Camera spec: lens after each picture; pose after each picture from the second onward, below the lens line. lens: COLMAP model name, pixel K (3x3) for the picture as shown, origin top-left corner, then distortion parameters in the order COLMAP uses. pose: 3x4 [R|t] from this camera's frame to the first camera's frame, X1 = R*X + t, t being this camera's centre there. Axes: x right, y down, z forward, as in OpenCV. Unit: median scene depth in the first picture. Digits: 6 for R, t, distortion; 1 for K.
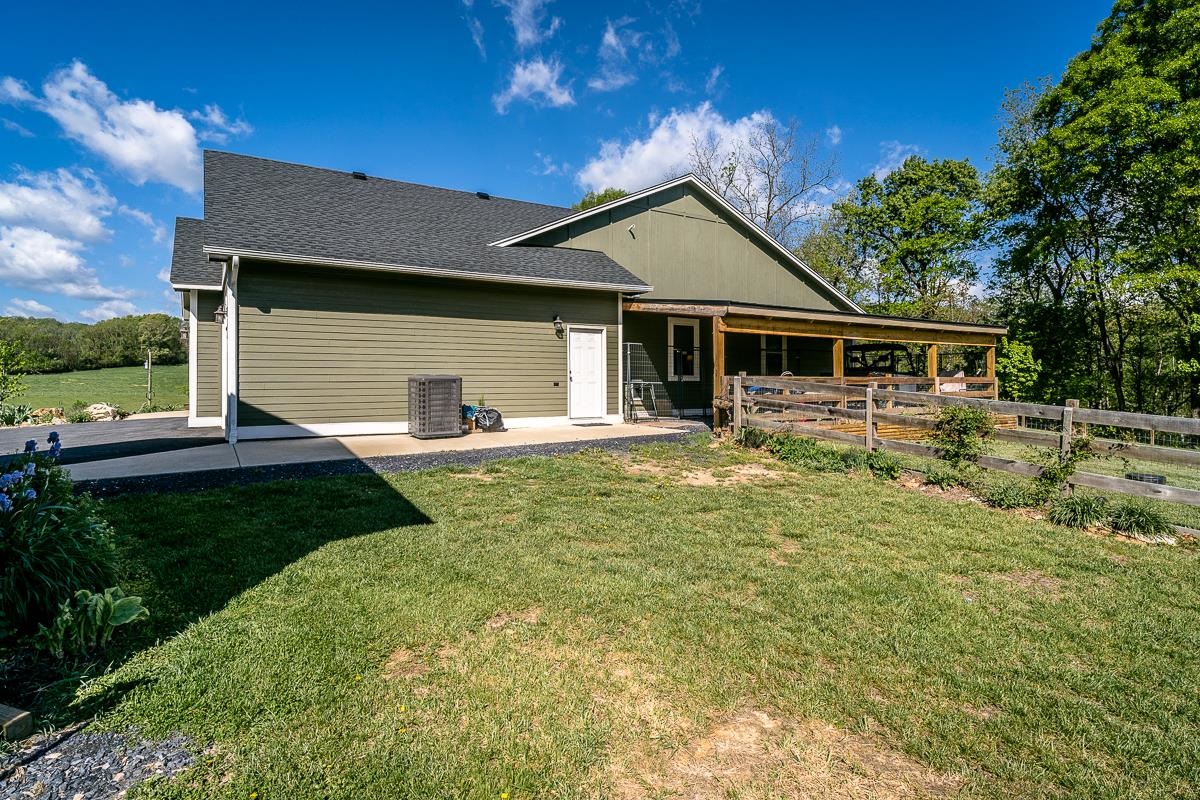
lens RADIAL K [[641.5, 0, 584.7], [0, 641.5, 389.2], [0, 0, 1]] dist [-0.037037, 0.019586]
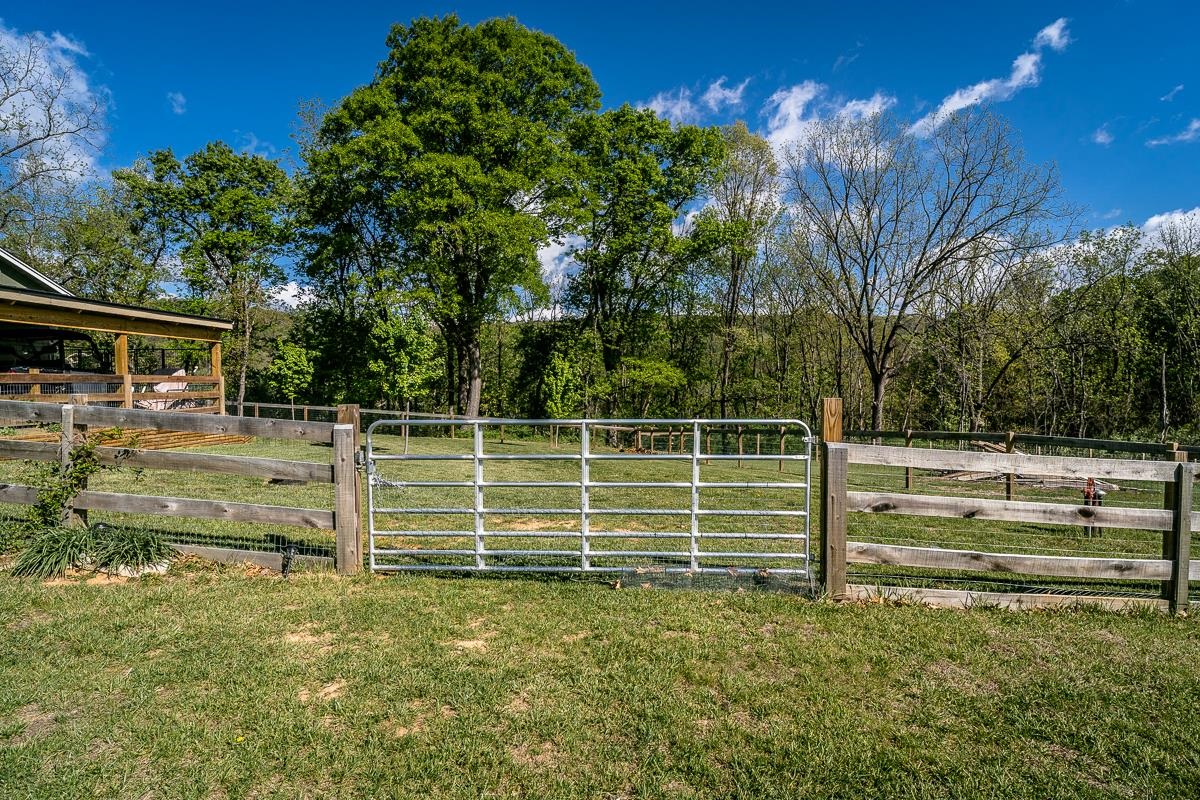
lens RADIAL K [[623.0, 0, 600.0], [0, 623.0, 400.0], [0, 0, 1]] dist [-0.003528, 0.000509]
pose [[0.593247, -0.017752, 0.804825, 0.175506], [0.012129, 0.999840, 0.013113, 0.006787], [-0.804929, 0.001982, 0.593368, 0.024539]]
